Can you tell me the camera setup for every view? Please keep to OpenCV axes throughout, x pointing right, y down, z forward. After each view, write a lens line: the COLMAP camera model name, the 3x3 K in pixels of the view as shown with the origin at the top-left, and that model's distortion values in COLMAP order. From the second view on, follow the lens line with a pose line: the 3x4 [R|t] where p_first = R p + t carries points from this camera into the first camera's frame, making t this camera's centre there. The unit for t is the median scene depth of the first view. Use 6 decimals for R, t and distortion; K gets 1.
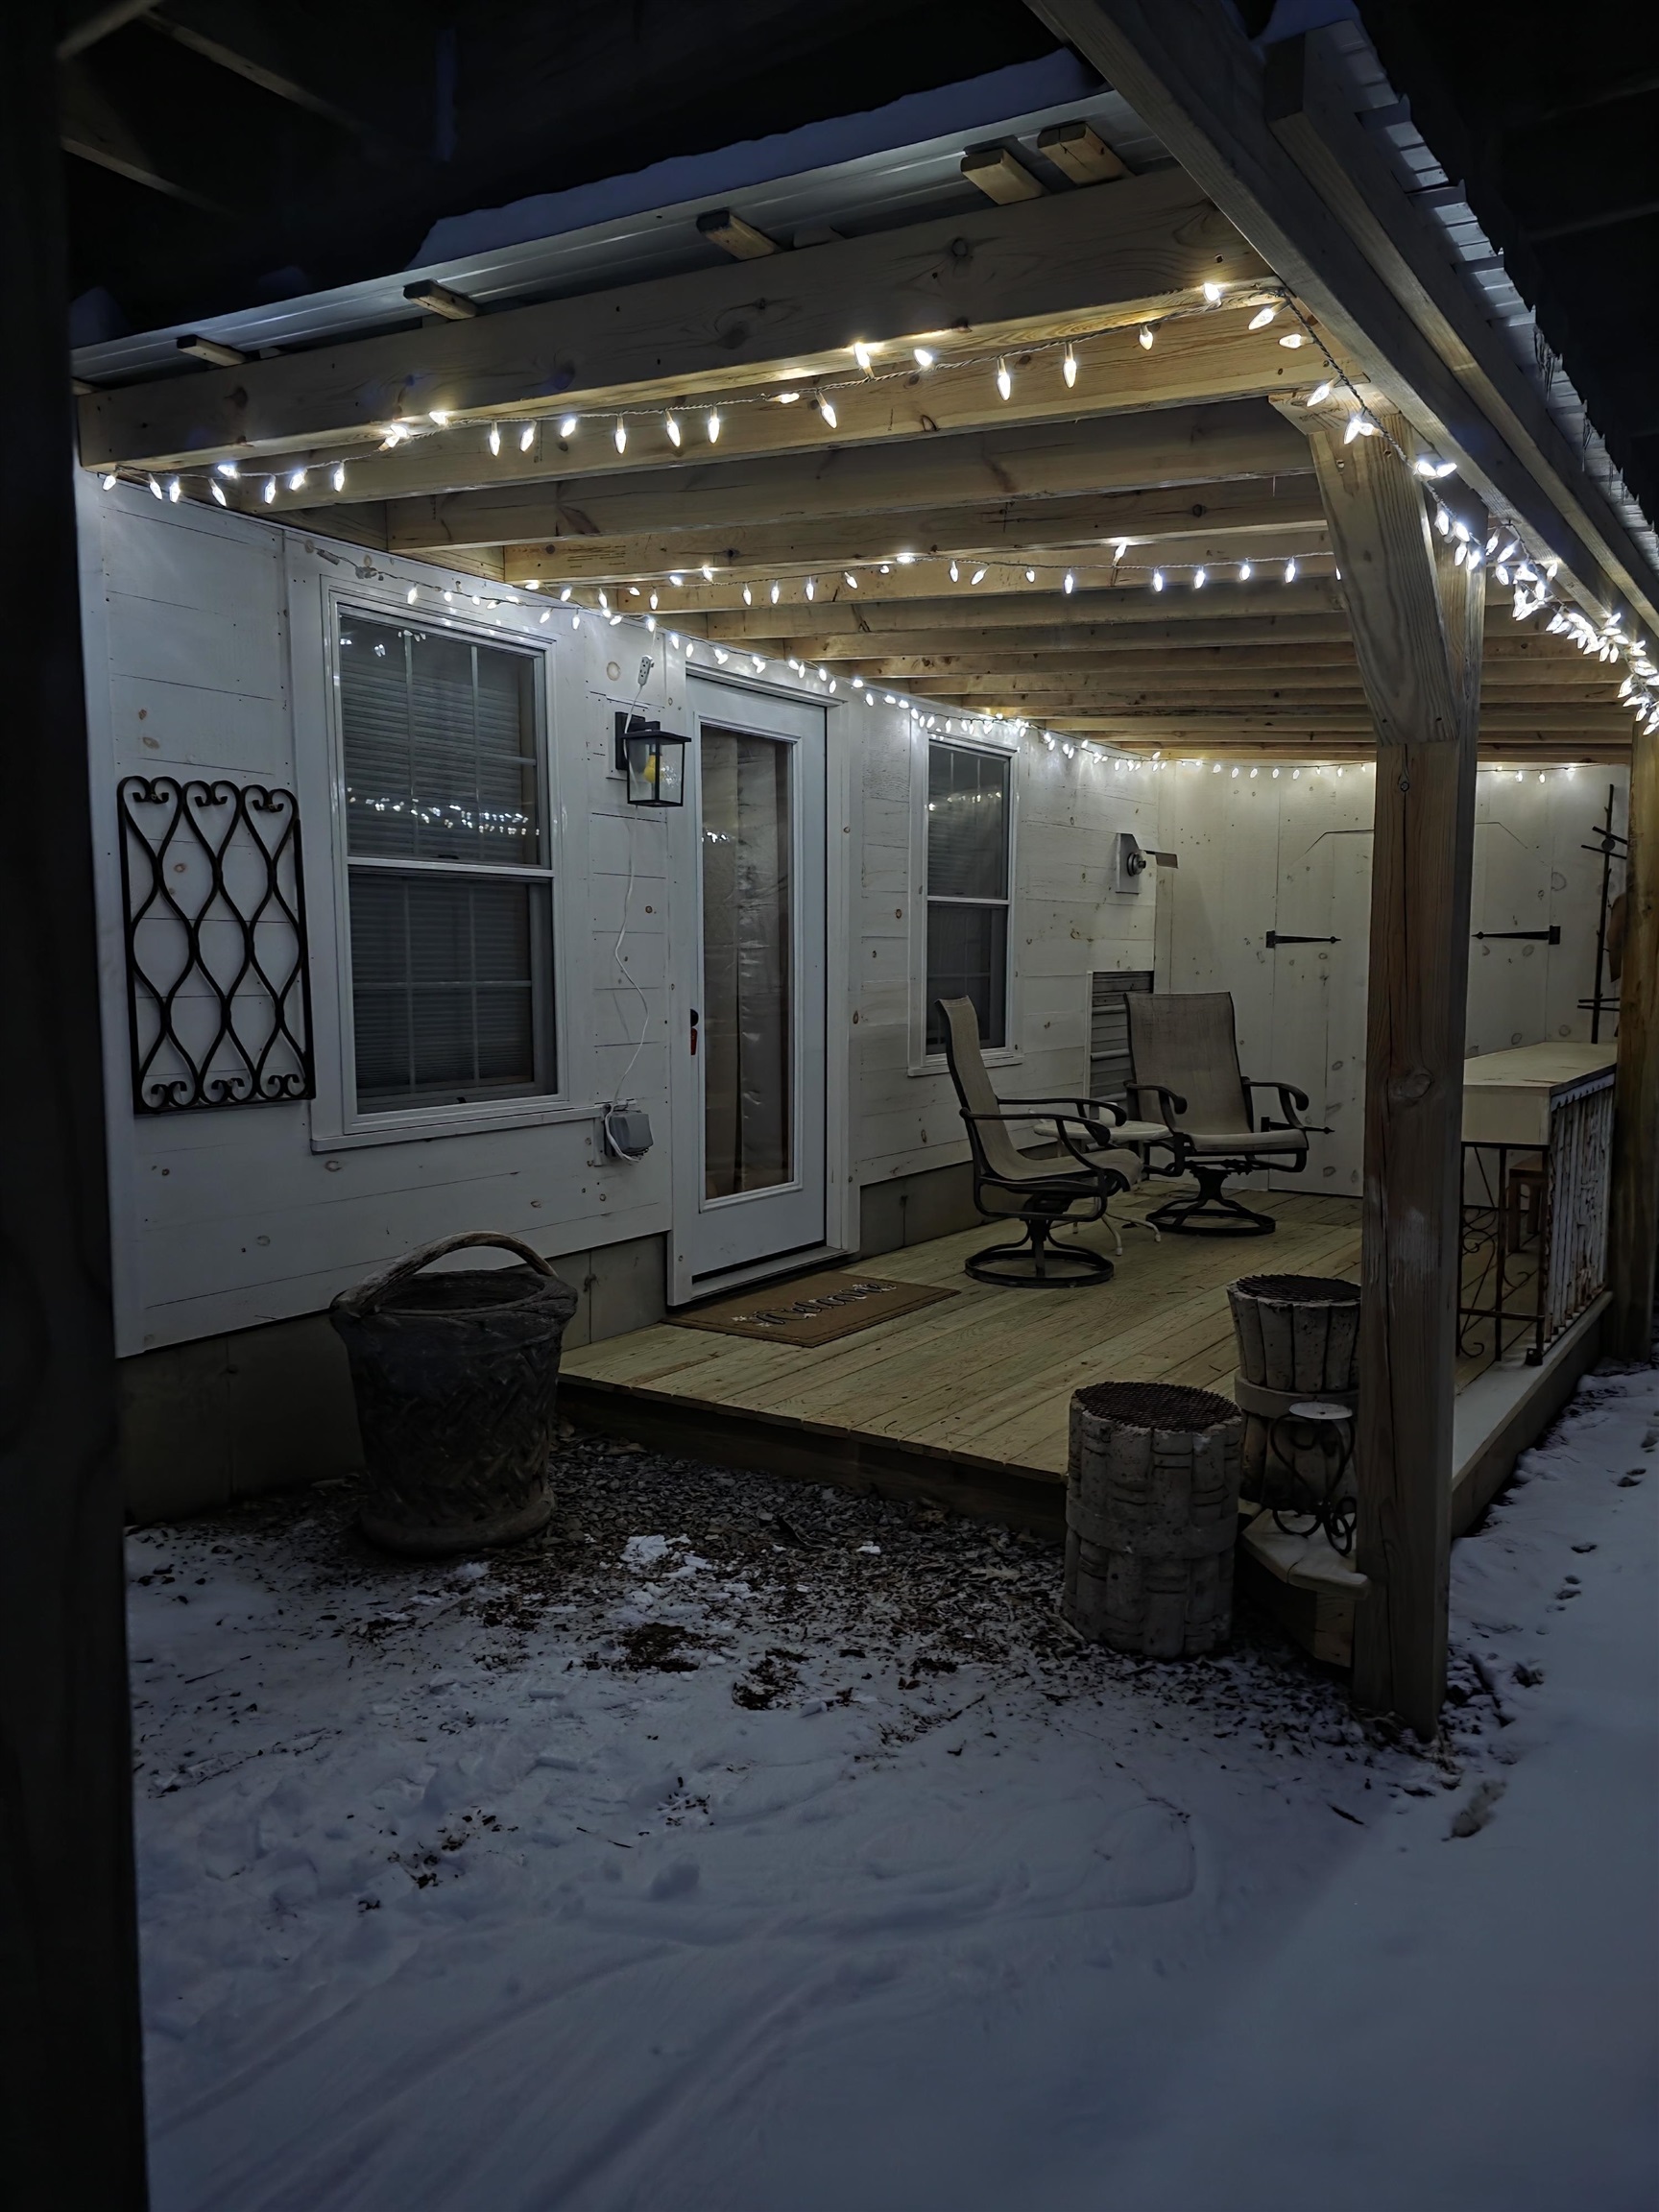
lens RADIAL K [[1513.3, 0, 829.5], [0, 1513.3, 1106.0], [0, 0, 1]] dist [0.088728, -0.093175]
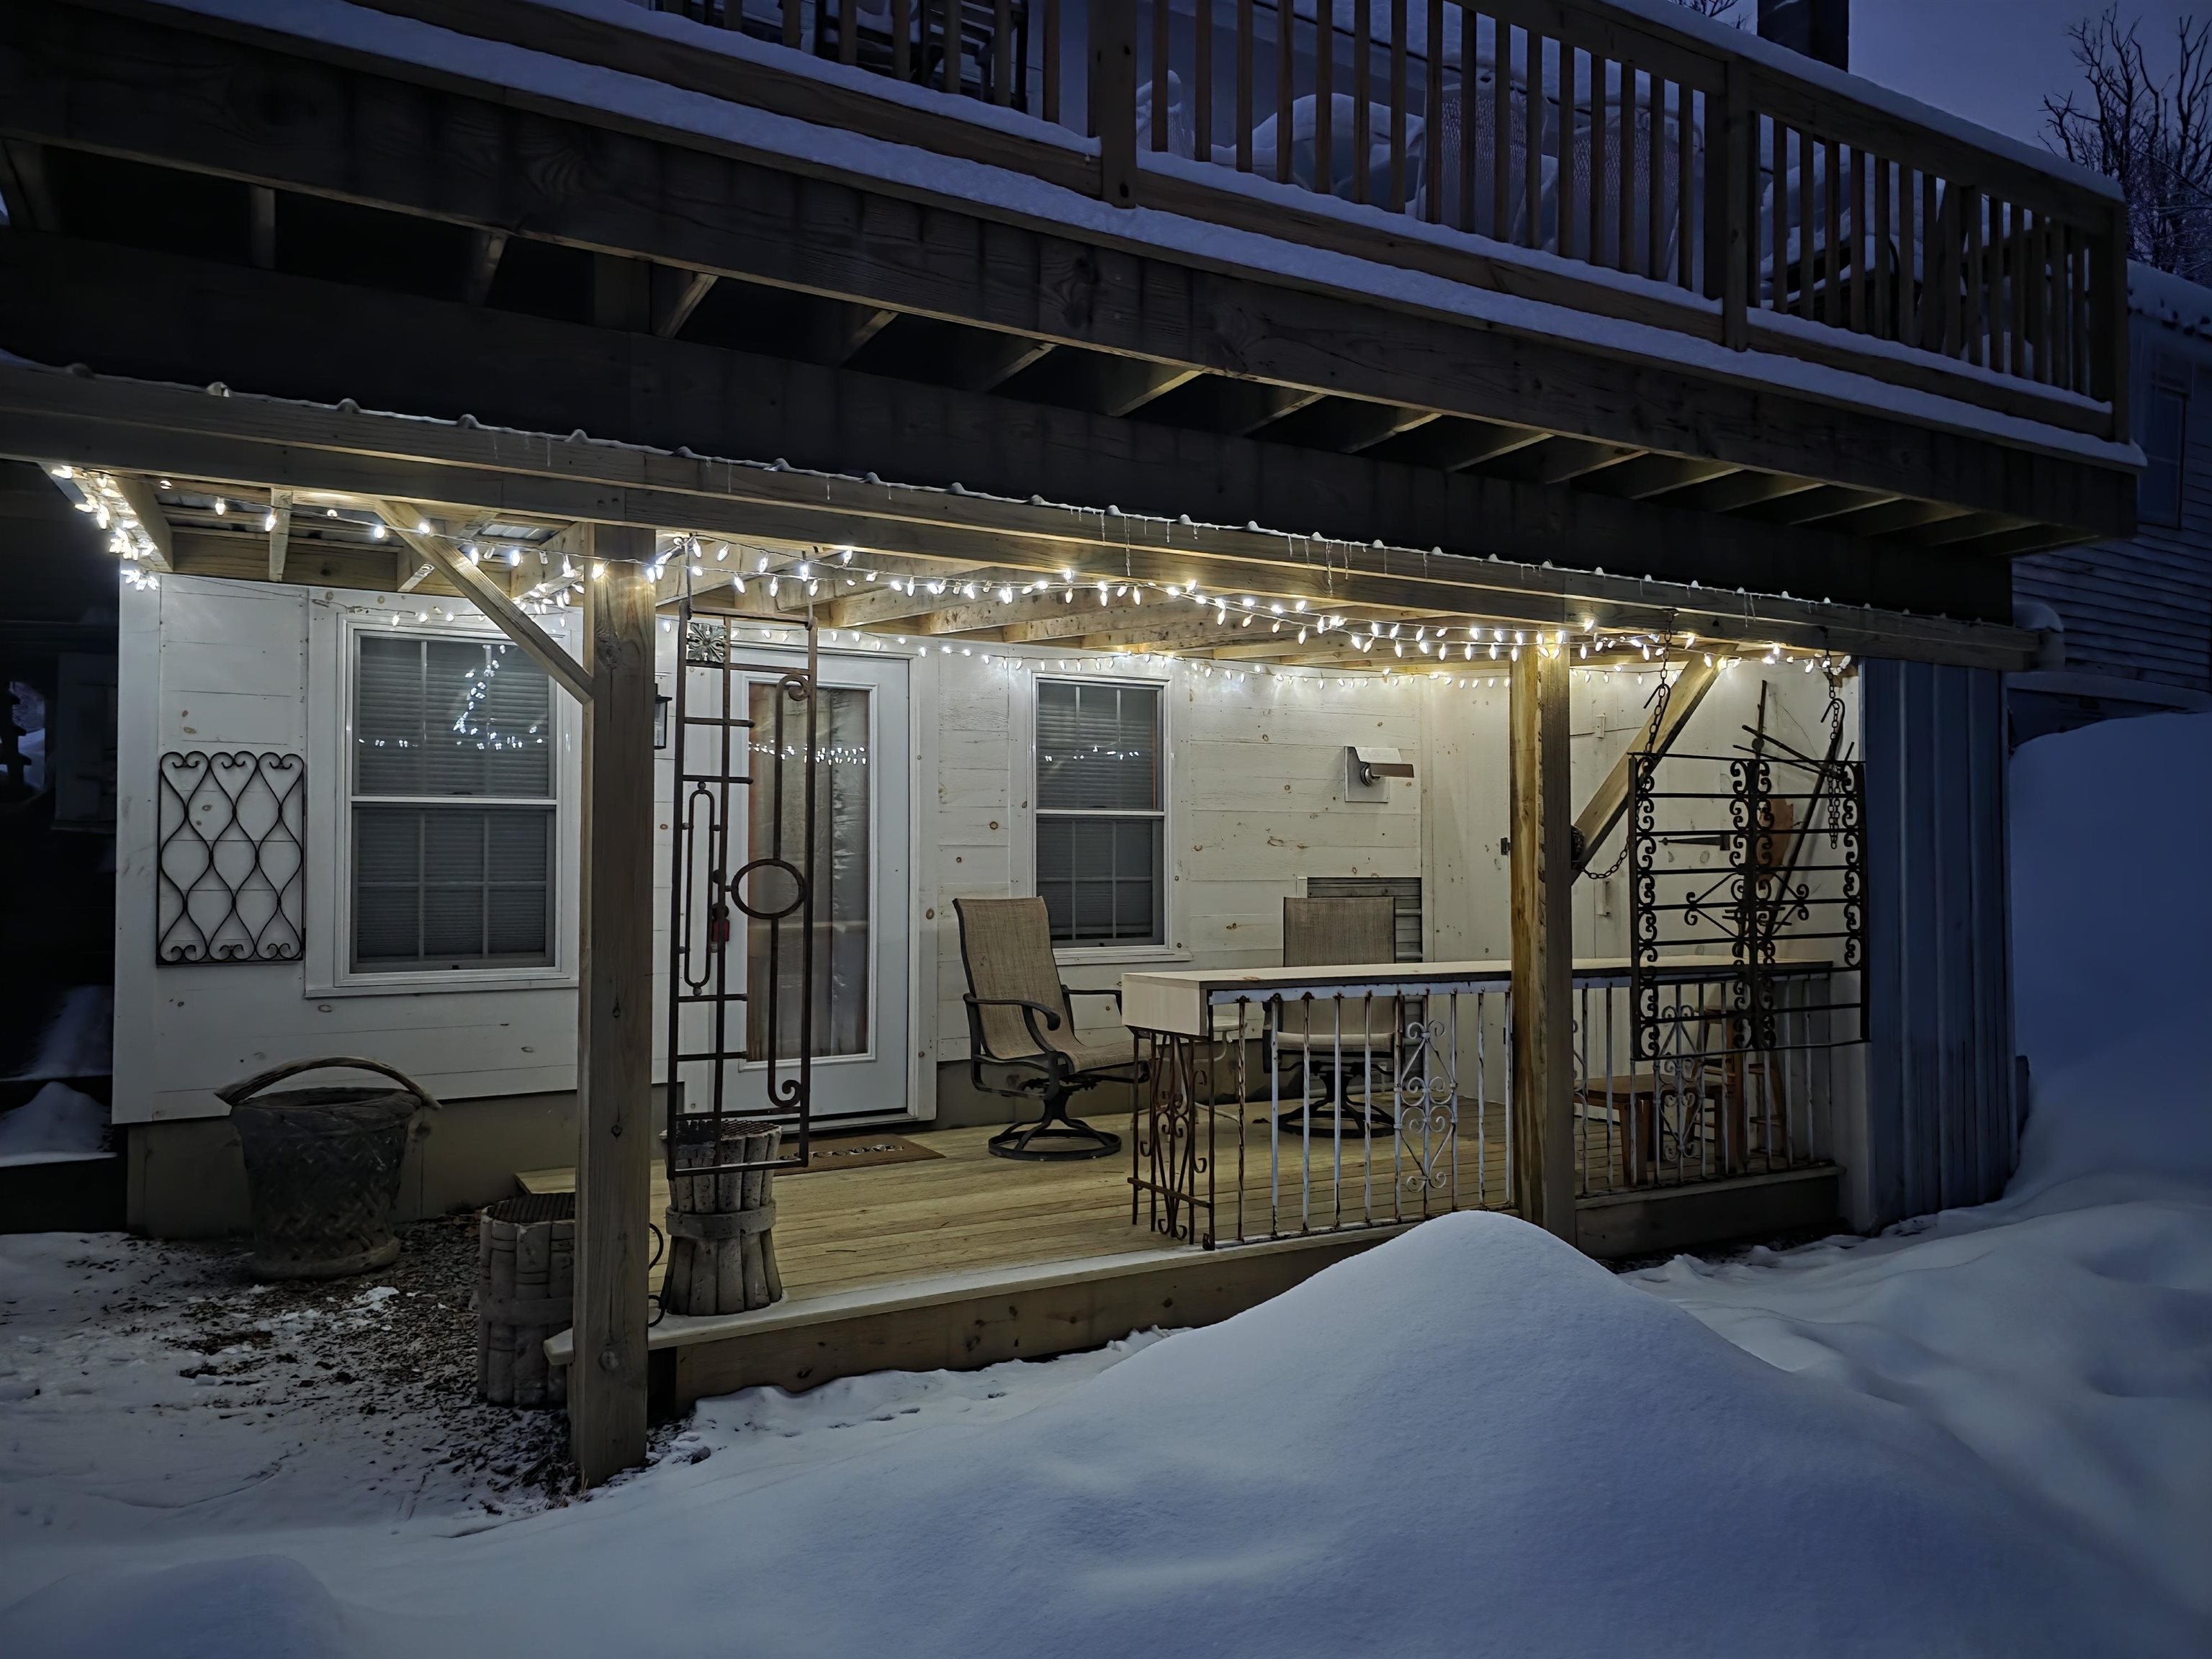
lens RADIAL K [[1513.3, 0, 1099.9], [0, 1513.3, 834.3], [0, 0, 1]] dist [0.088728, -0.093175]
pose [[0.894191, -0.011950, -0.447526, 1.034542], [-0.042010, 0.992993, -0.110454, 0.005960], [0.445711, 0.117568, 0.887423, 0.016863]]
